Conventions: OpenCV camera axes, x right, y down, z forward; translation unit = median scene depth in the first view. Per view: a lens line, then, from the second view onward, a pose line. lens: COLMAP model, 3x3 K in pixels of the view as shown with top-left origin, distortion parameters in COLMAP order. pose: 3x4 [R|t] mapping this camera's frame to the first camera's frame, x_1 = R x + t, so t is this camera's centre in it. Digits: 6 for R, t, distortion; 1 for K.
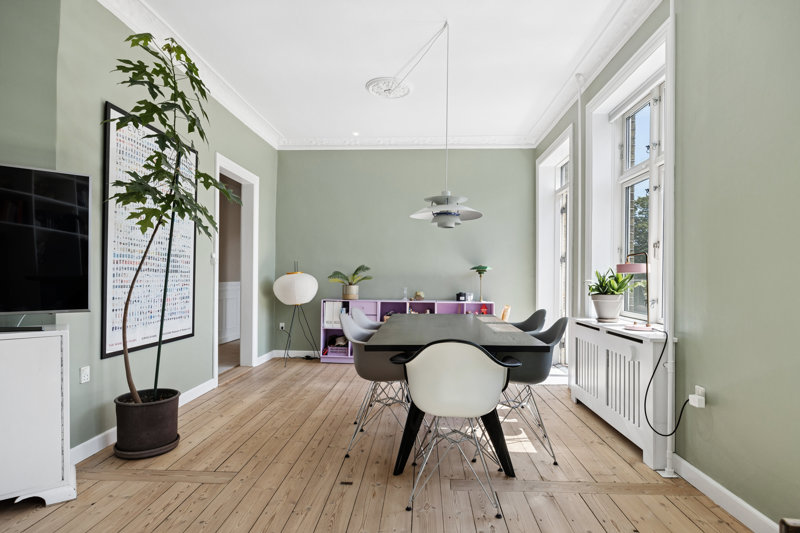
lens RADIAL K [[445.3, 0, 402.1], [0, 445.3, 274.0], [0, 0, 1]] dist [0.004767, 0.000577]
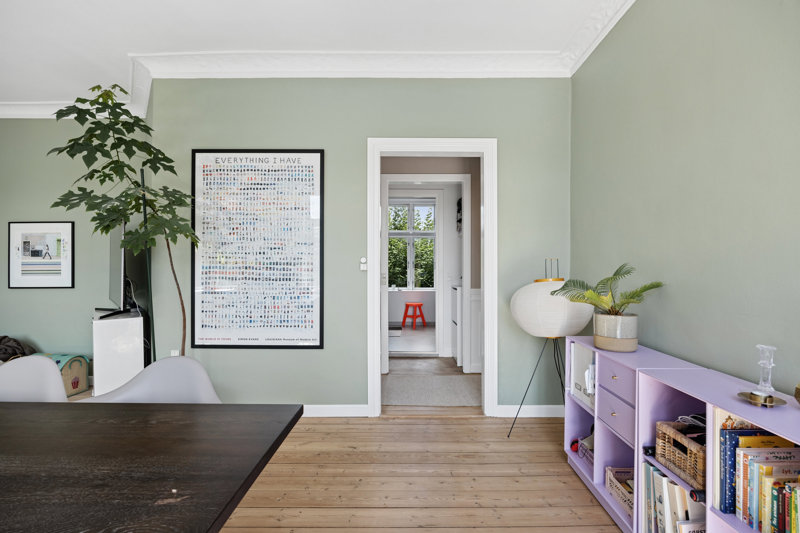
lens RADIAL K [[366.3, 0, 405.0], [0, 366.3, 266.2], [0, 0, 1]] dist [-0.002355, -0.000033]
pose [[0.045331, -0.018433, -0.998802, 0.359887], [0.006007, 0.999817, -0.018179, -0.020920], [0.998954, -0.005176, 0.045433, 1.334954]]
